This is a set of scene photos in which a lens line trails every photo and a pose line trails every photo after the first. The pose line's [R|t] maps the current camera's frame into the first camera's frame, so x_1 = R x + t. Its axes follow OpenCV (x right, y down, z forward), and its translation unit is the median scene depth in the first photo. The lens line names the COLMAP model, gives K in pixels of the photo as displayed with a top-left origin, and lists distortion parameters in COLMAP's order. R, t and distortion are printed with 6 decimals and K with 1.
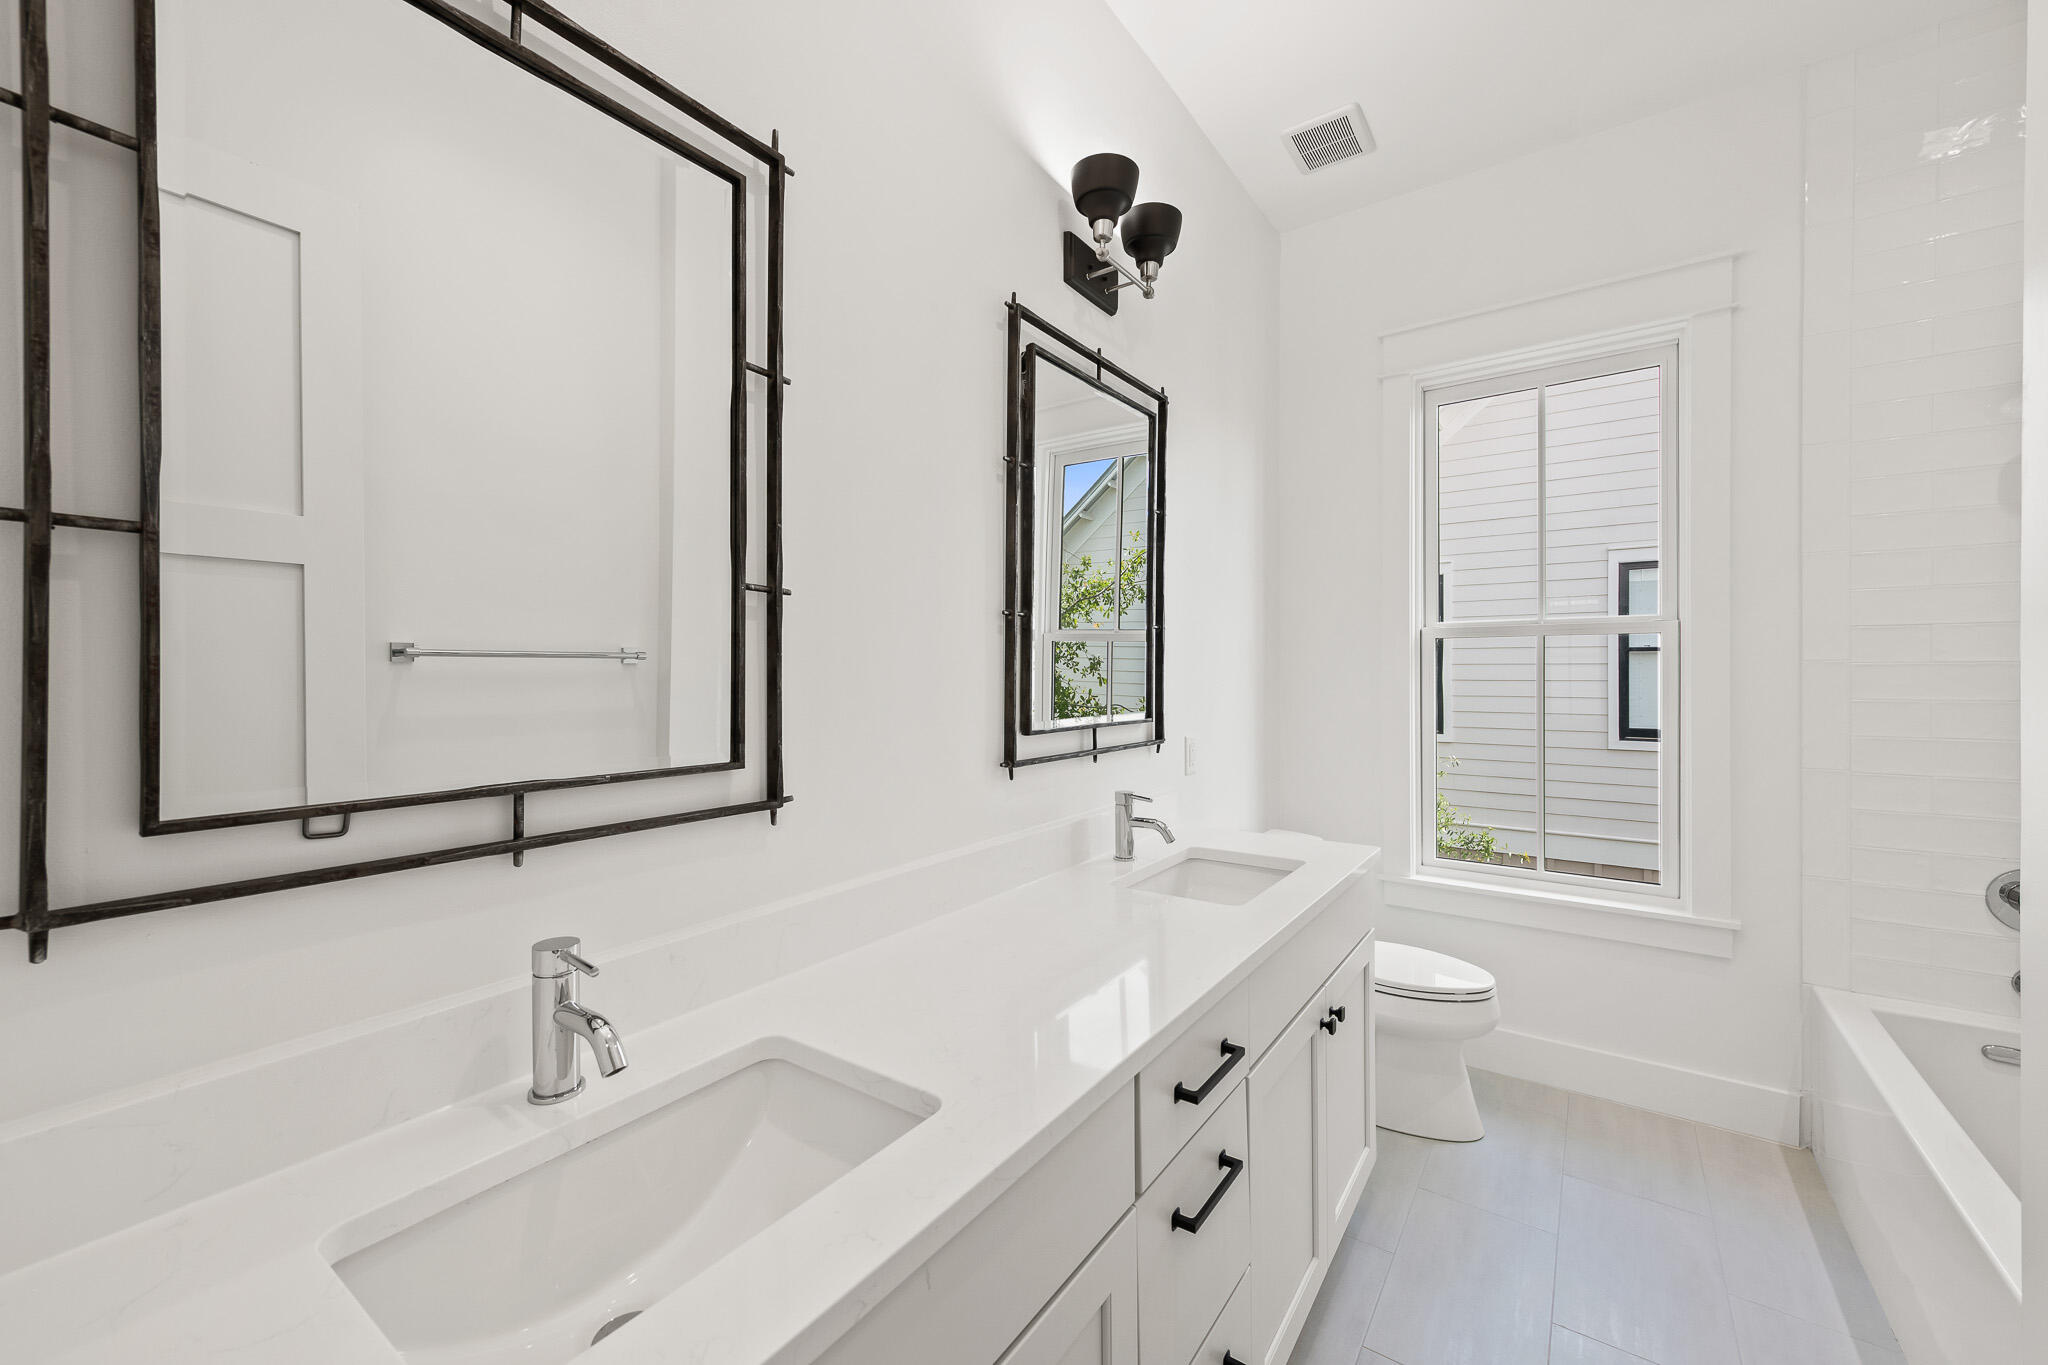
lens RADIAL K [[822.6, 0, 1013.2], [0, 822.6, 680.9], [0, 0, 1]] dist [0.009254, 0.000122]
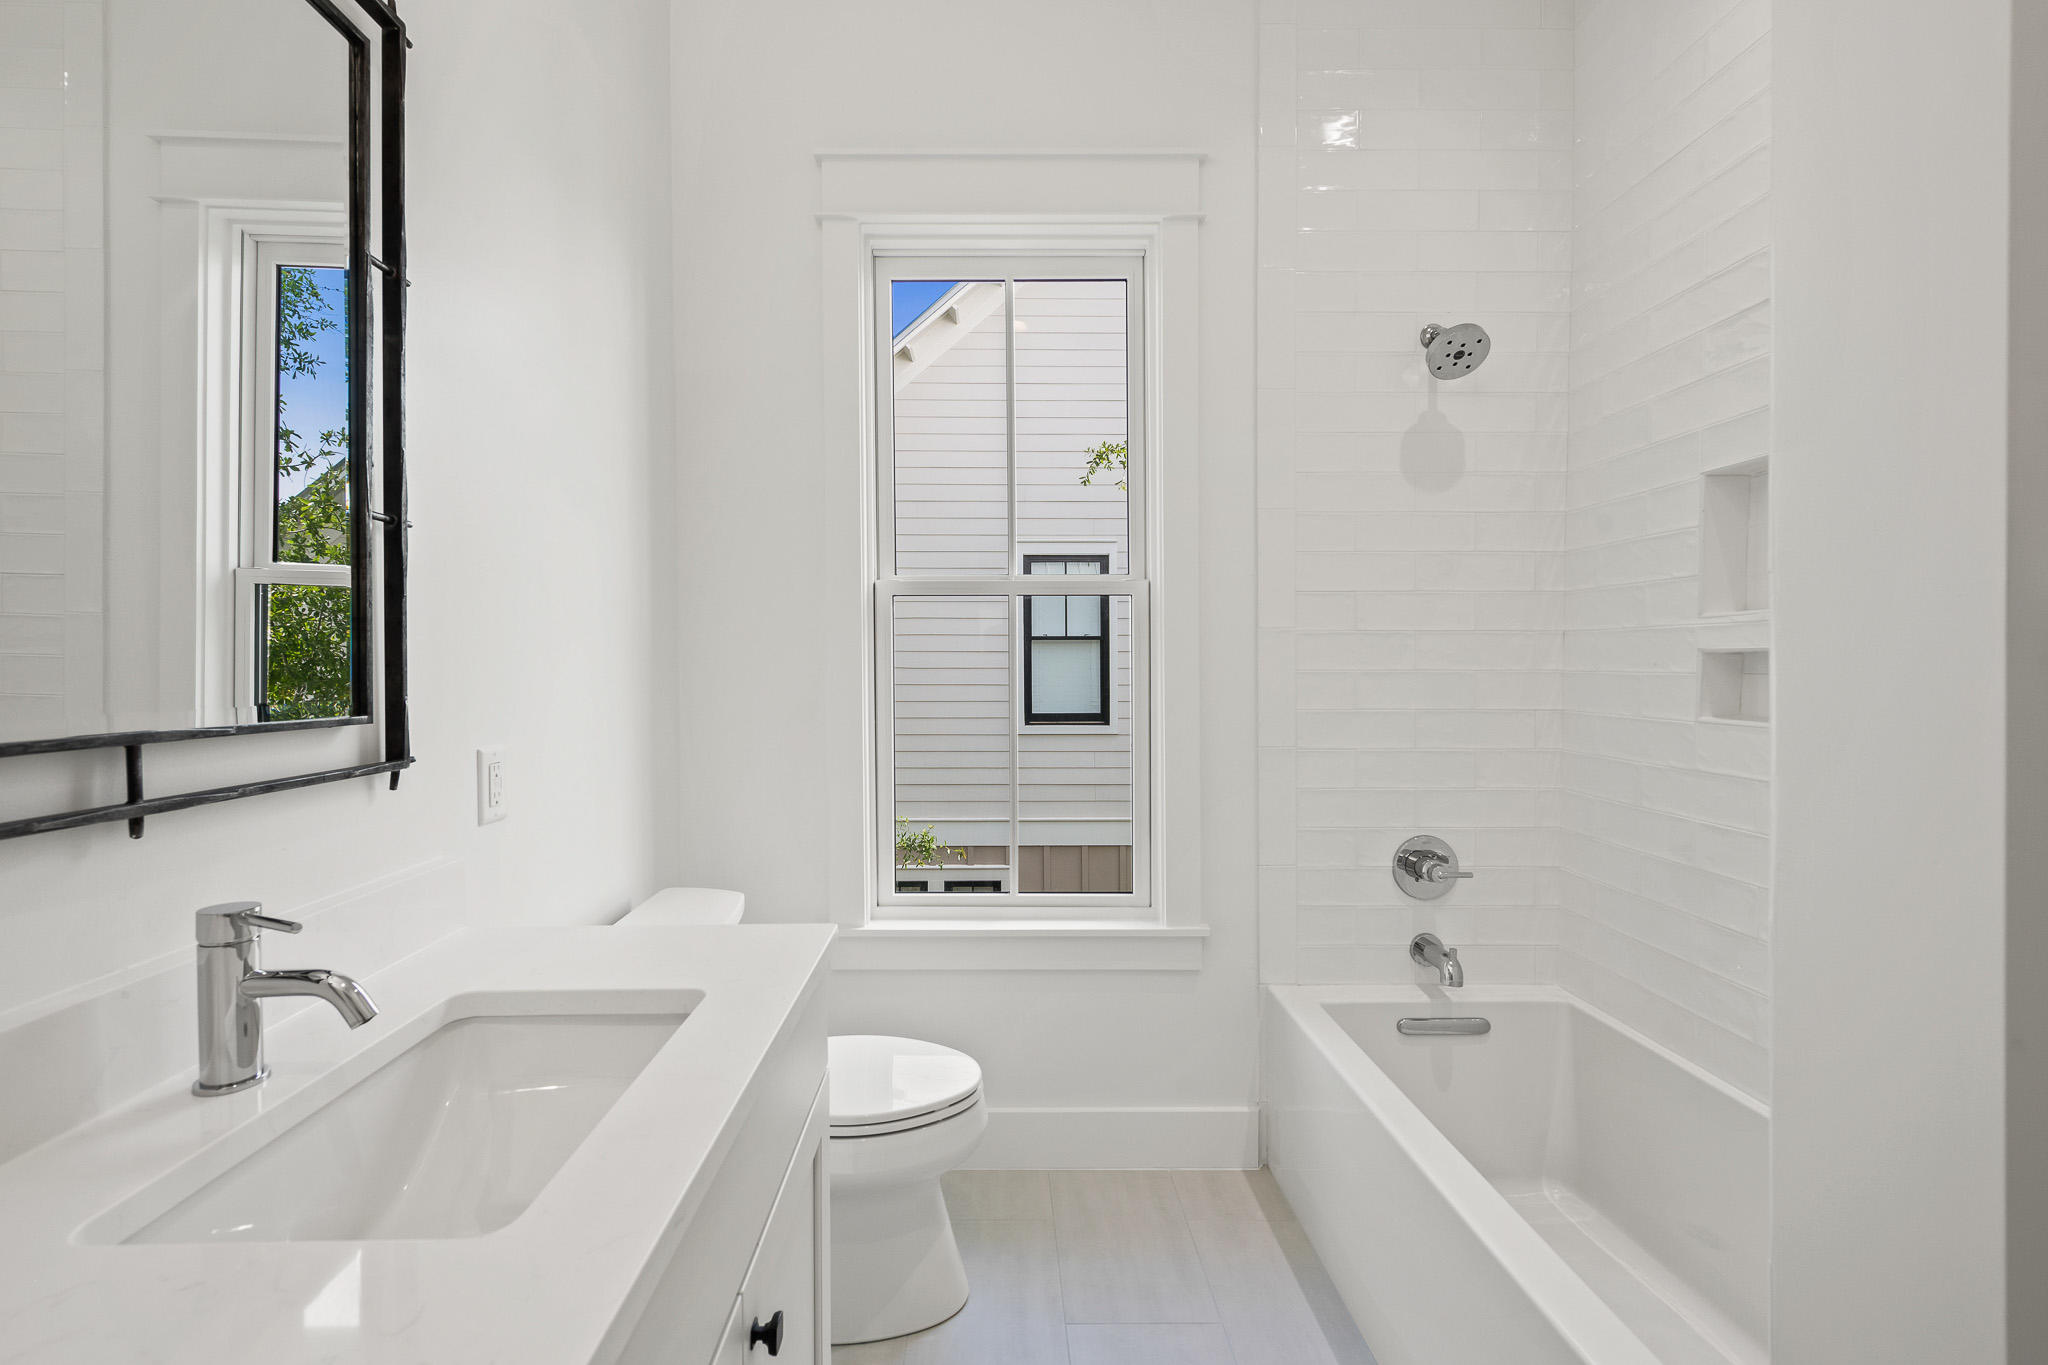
lens RADIAL K [[927.1, 0, 1018.2], [0, 927.1, 680.7], [0, 0, 1]] dist [0.001250, 0.000065]
pose [[0.800773, -0.010599, 0.598874, 0.134321], [0.005887, 0.999934, 0.009825, 0.020987], [-0.598939, -0.004342, 0.800783, 0.339763]]
